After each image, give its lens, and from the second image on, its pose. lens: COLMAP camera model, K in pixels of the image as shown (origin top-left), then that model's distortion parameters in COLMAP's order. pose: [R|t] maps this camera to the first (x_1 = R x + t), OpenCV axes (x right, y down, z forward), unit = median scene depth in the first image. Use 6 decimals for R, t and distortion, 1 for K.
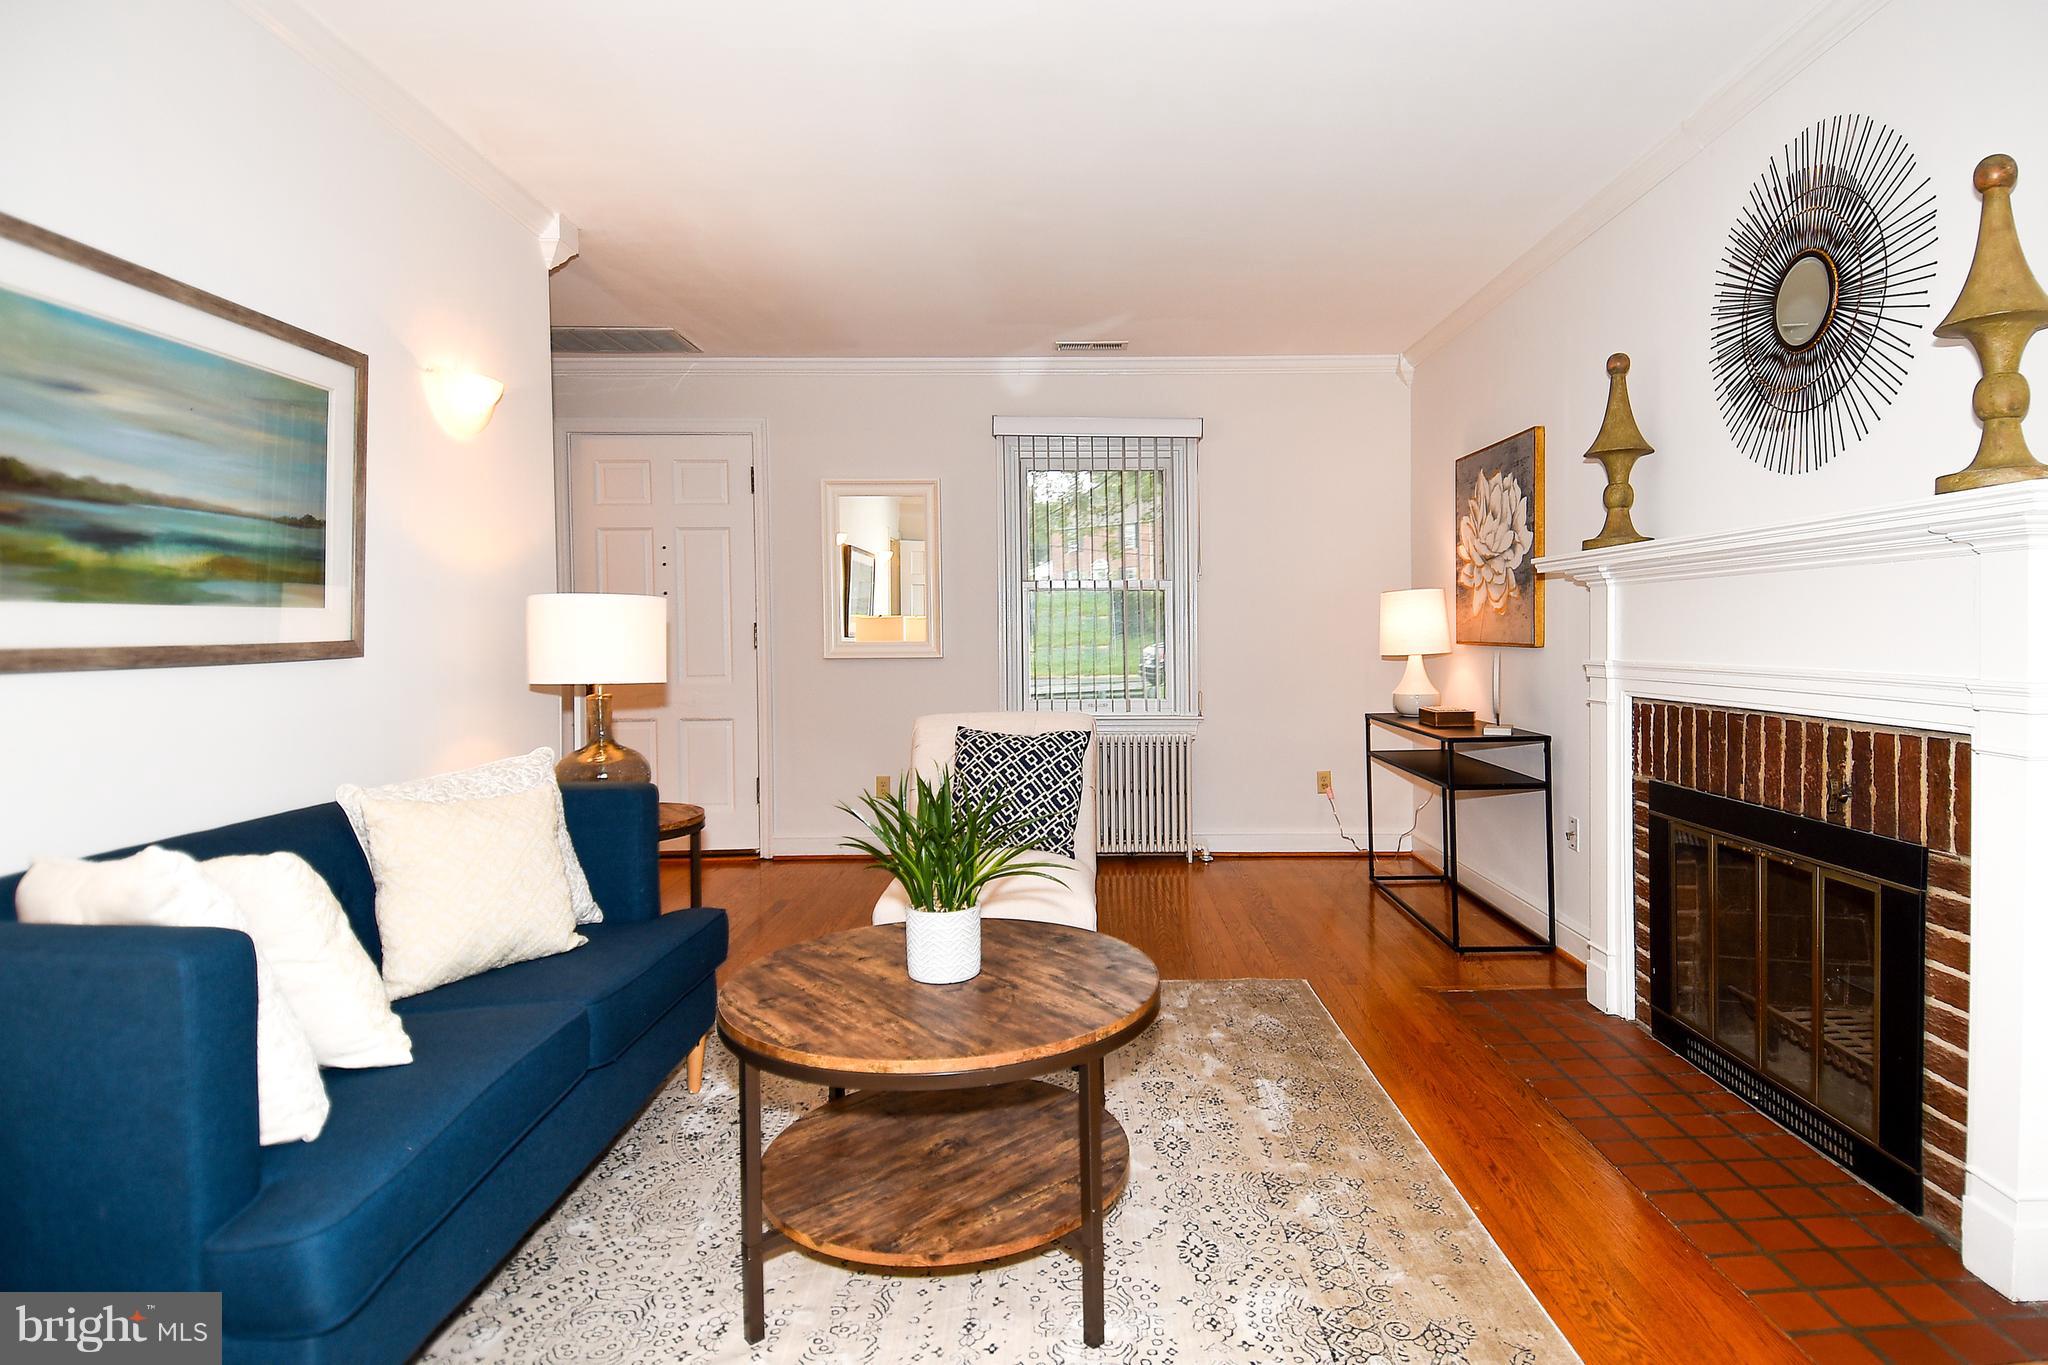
lens RADIAL K [[1148.4, 0, 1026.1], [0, 1148.4, 636.0], [0, 0, 1]] dist [0.057841, -0.054171]
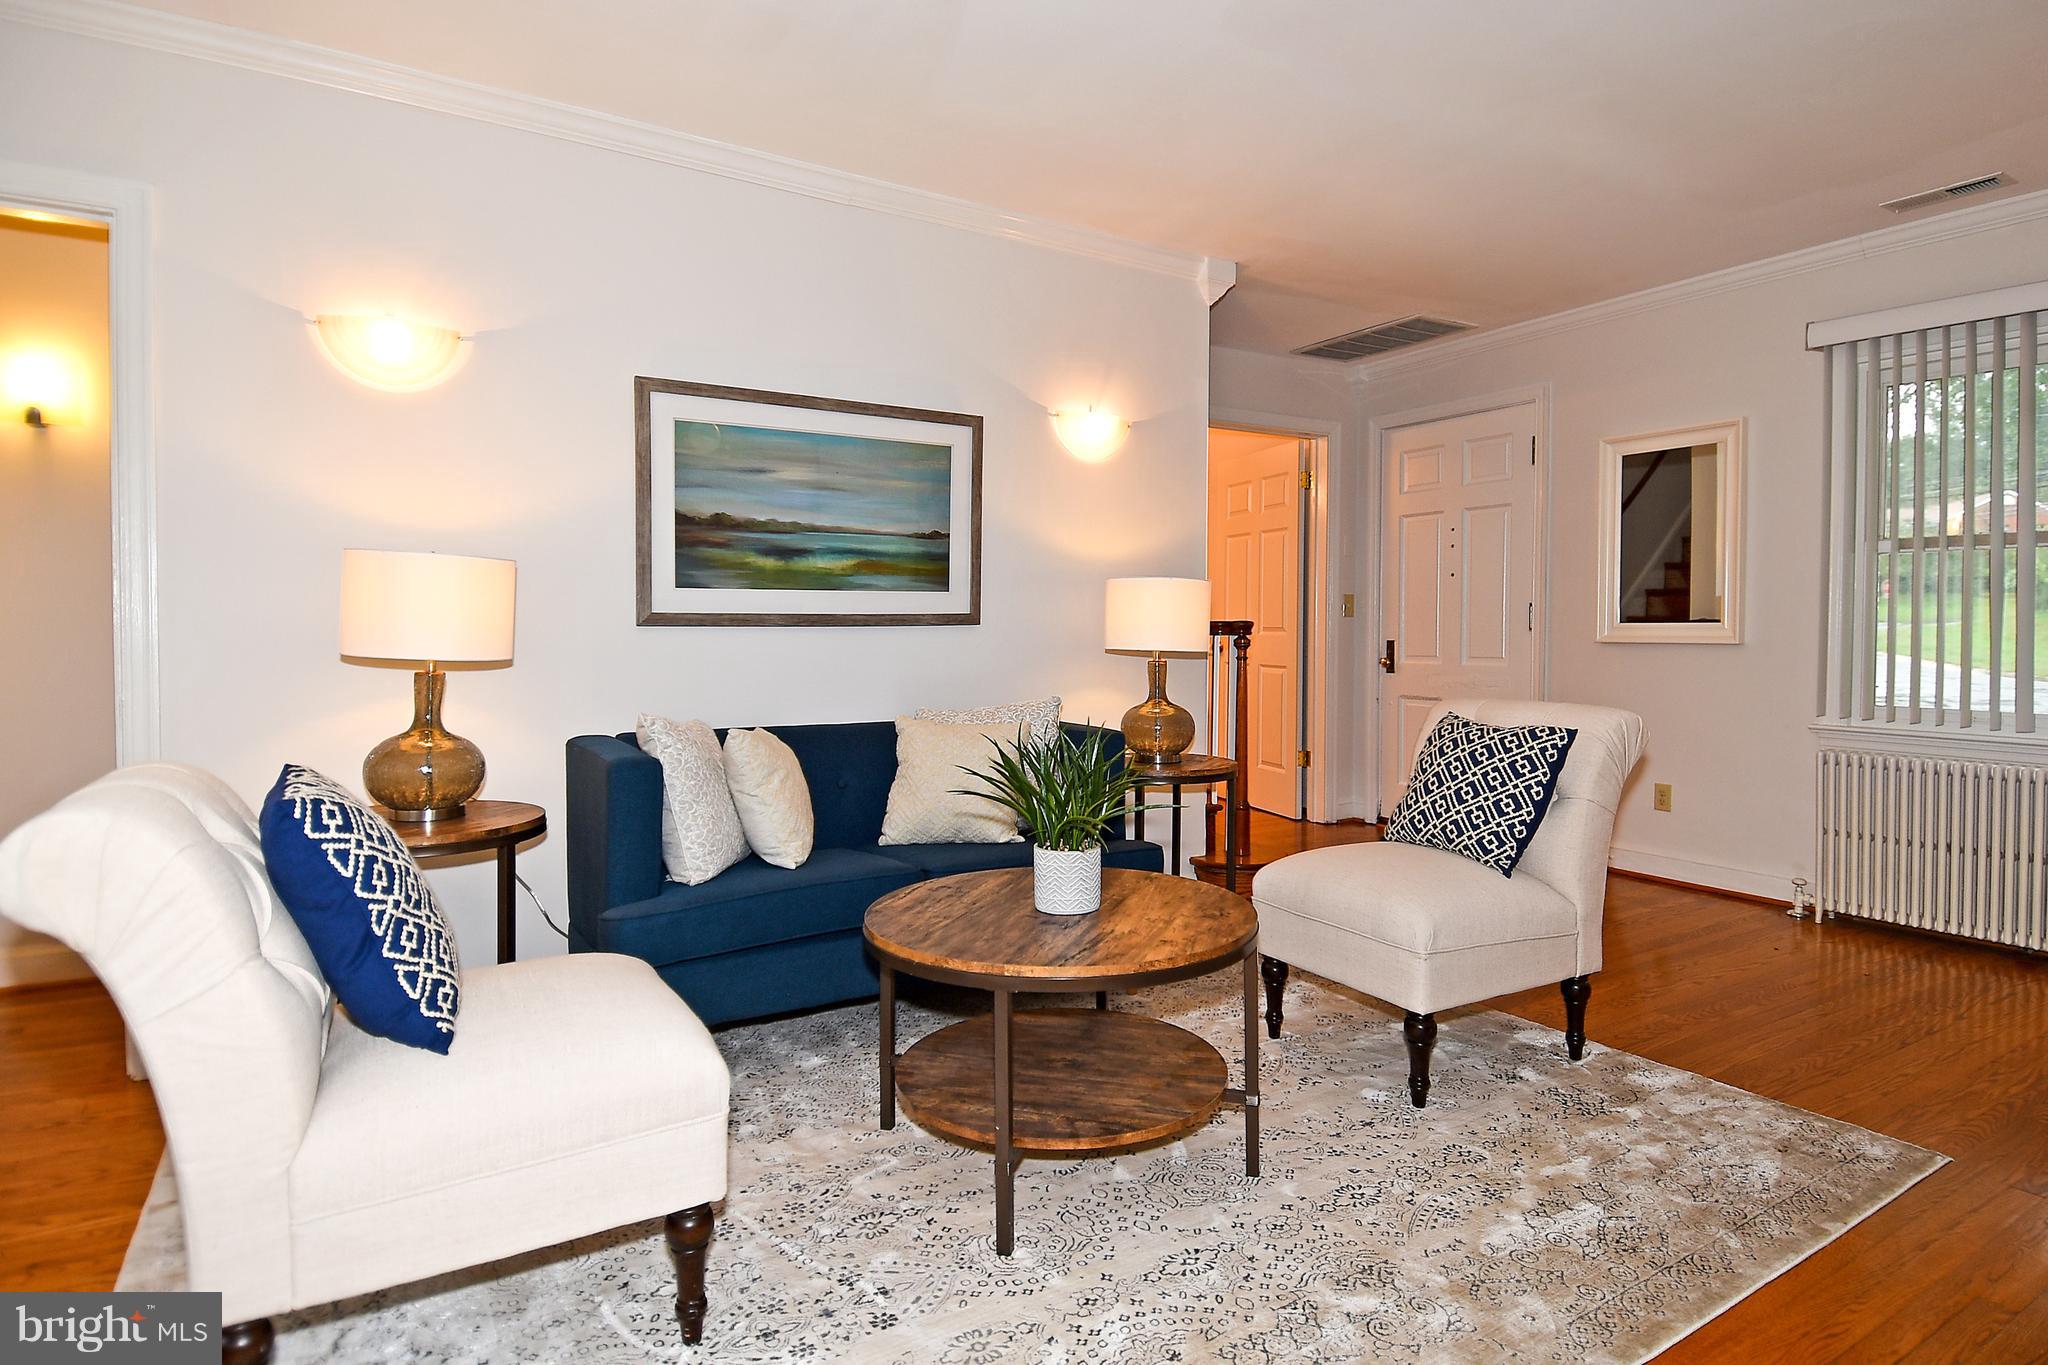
lens RADIAL K [[1068.2, 0, 946.1], [0, 1068.2, 647.3], [0, 0, 1]] dist [0.069260, -0.052585]
pose [[0.508195, 0.026239, -0.860842, 0.616780], [-0.009152, 0.999644, 0.025067, 0.014177], [0.861193, -0.004860, 0.508254, 0.308742]]
